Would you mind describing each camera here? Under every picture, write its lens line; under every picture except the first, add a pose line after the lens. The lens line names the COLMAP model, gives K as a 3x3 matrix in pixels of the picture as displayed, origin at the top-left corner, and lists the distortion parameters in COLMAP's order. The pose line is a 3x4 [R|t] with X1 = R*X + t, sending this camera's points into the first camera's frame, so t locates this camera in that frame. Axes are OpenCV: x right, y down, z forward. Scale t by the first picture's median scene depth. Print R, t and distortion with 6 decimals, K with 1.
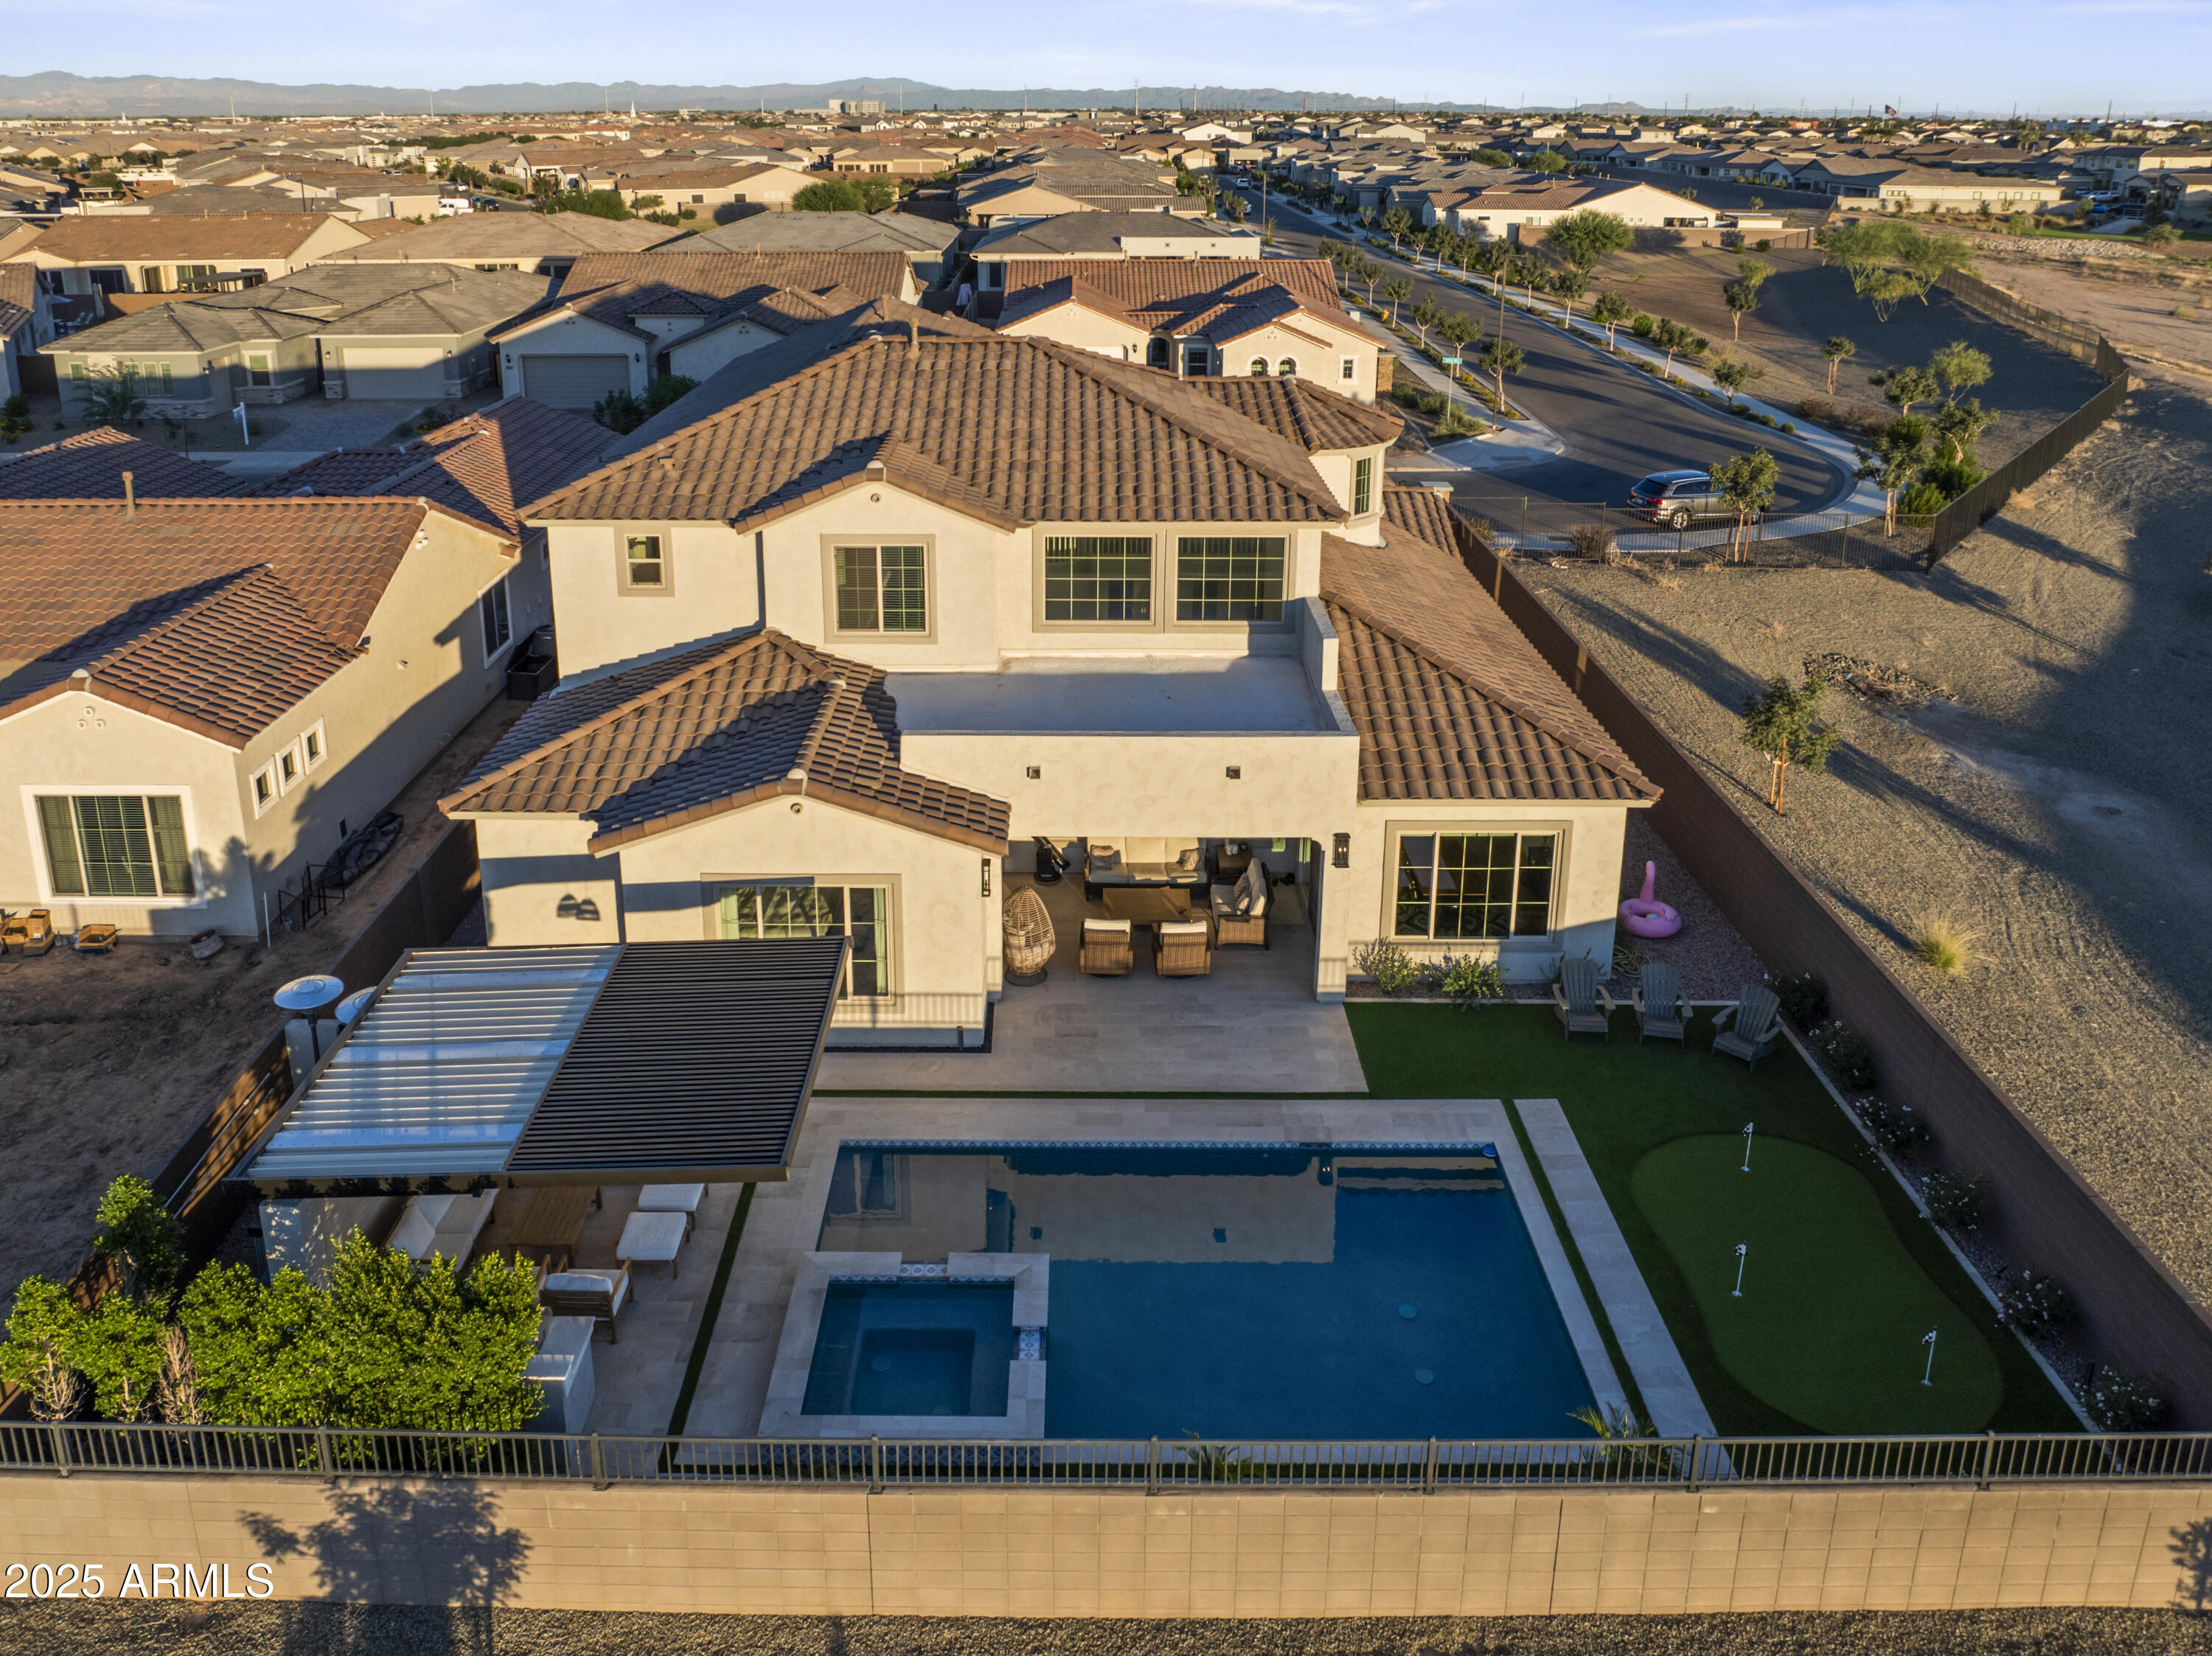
lens RADIAL K [[1649.3, 0, 1081.9], [0, 1649.3, 615.2], [0, 0, 1]] dist [-0.042448, 0.004917]
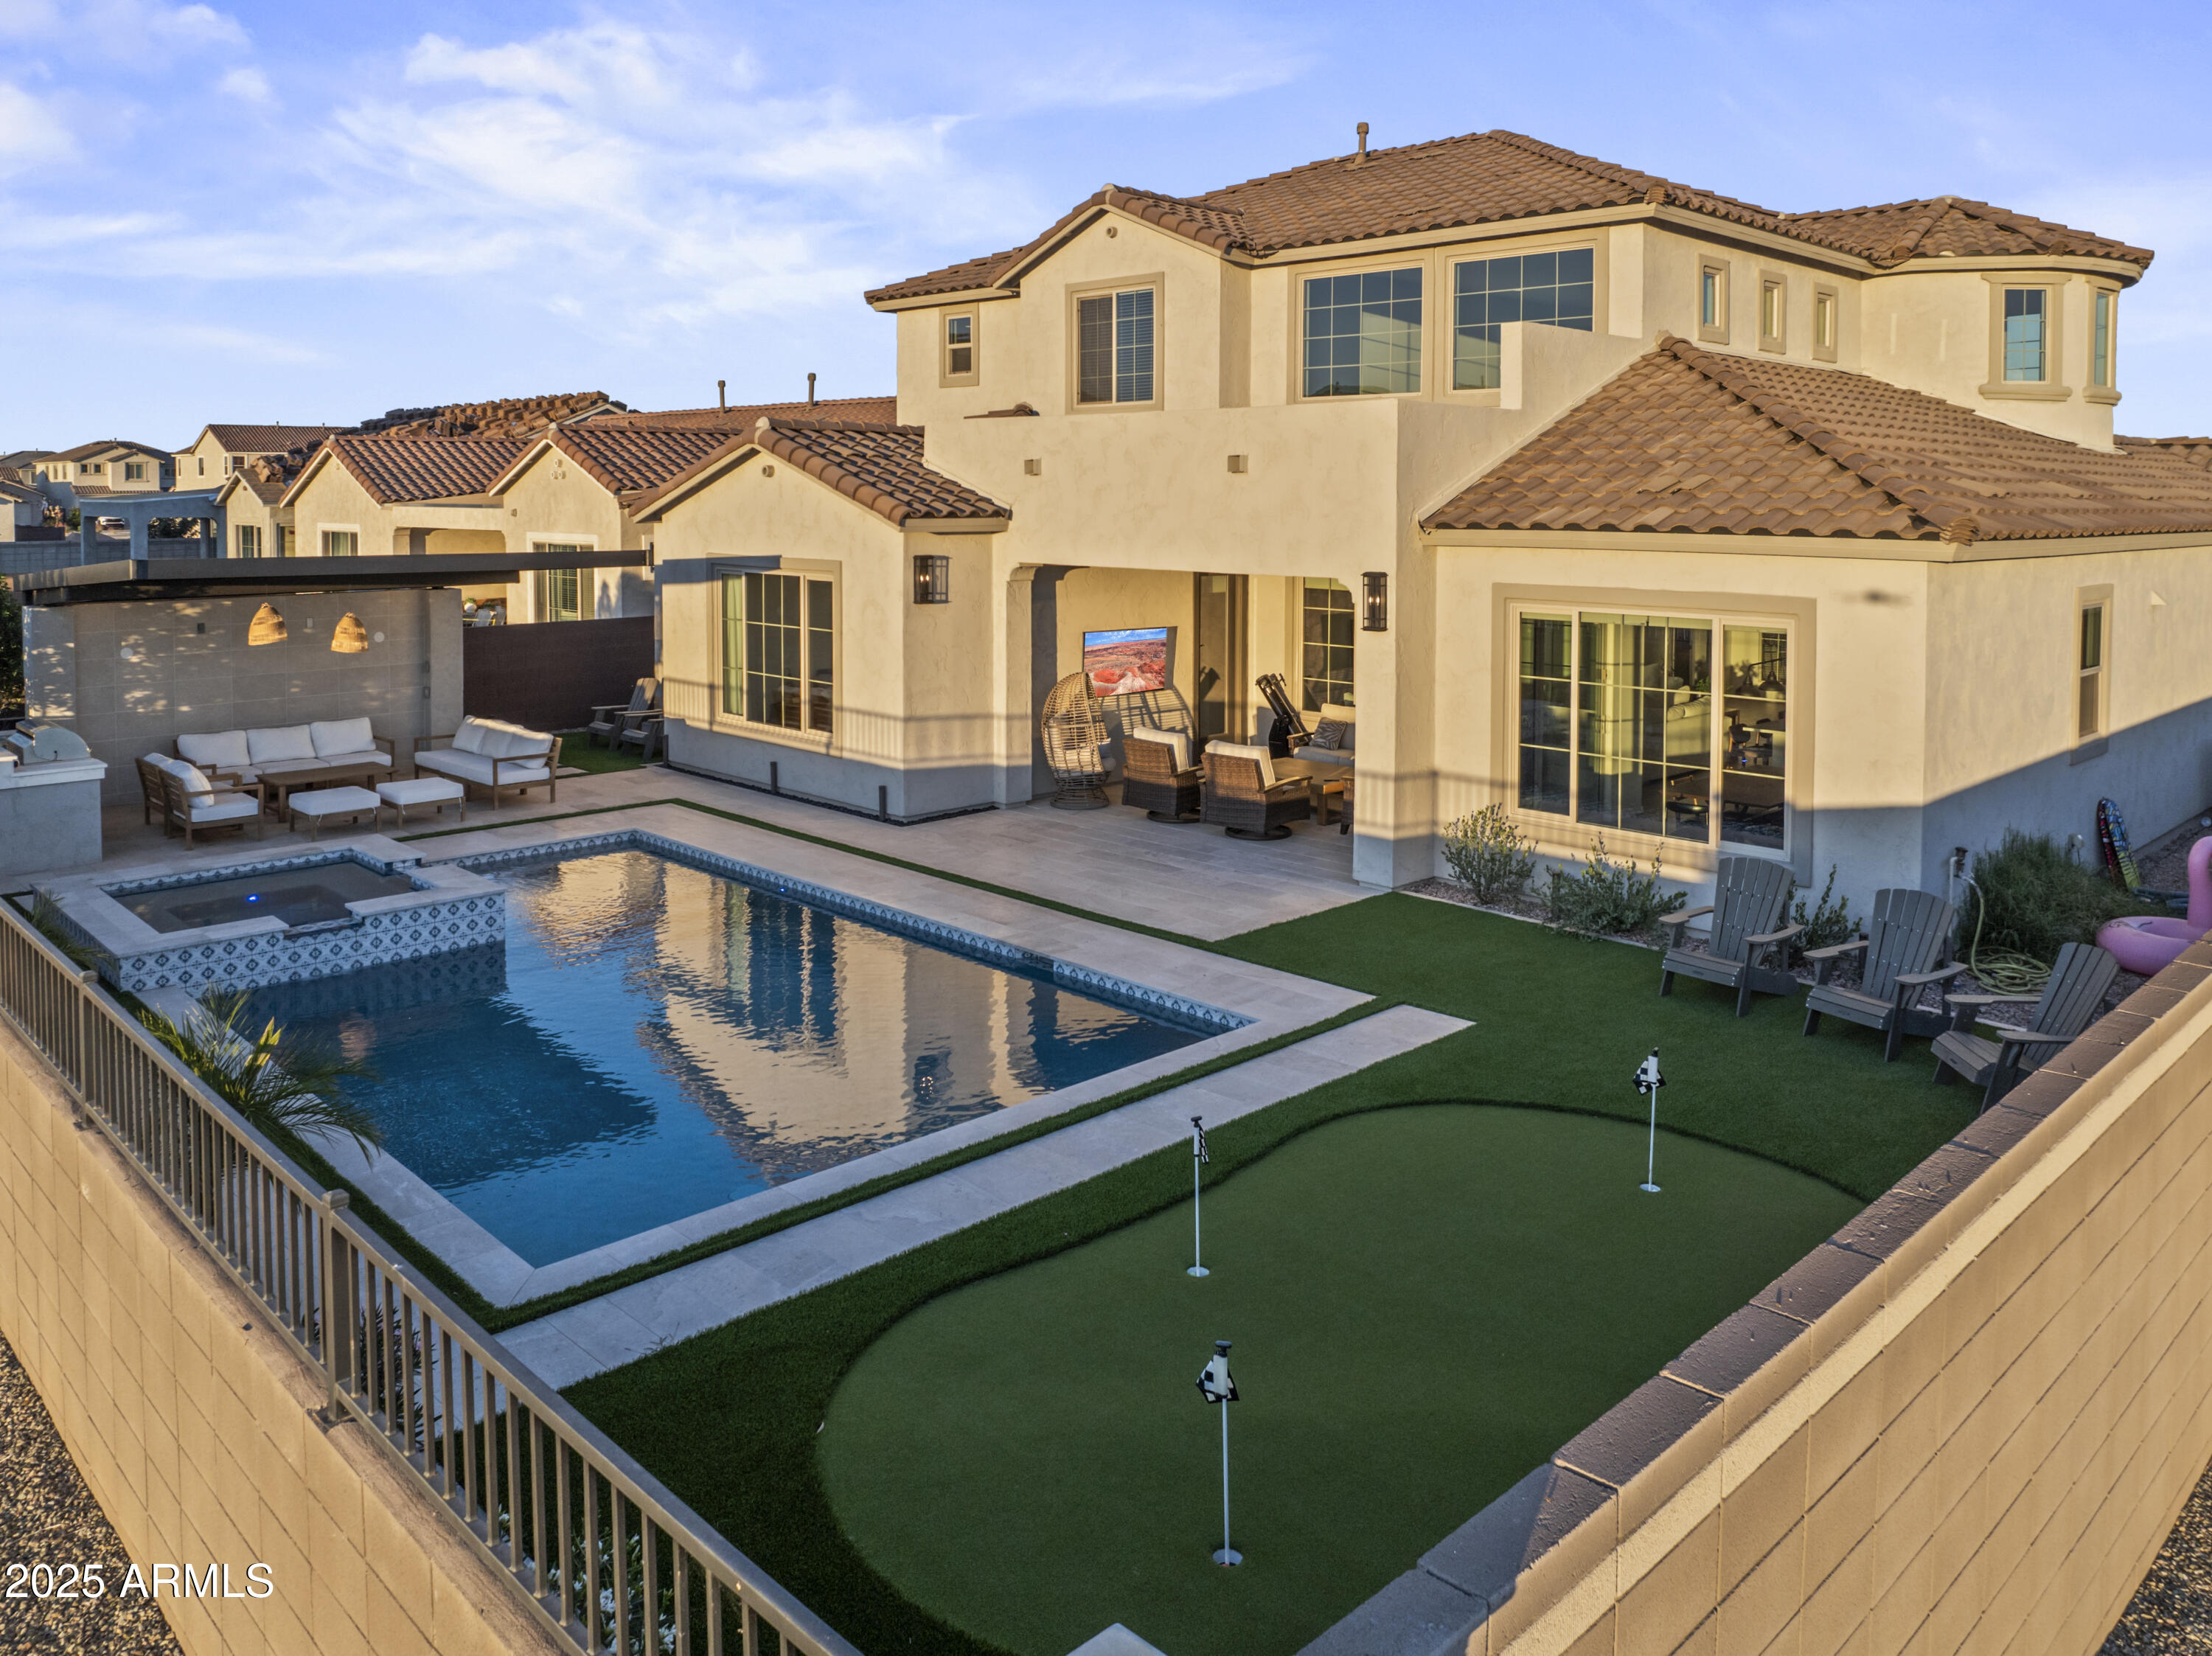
lens RADIAL K [[1649.3, 0, 1081.9], [0, 1649.3, 615.2], [0, 0, 1]] dist [-0.042448, 0.004917]
pose [[0.692742, 0.054478, -0.719125, 0.467477], [-0.212750, 0.968204, -0.131598, 0.226561], [0.689091, 0.244157, 0.682305, 0.472195]]
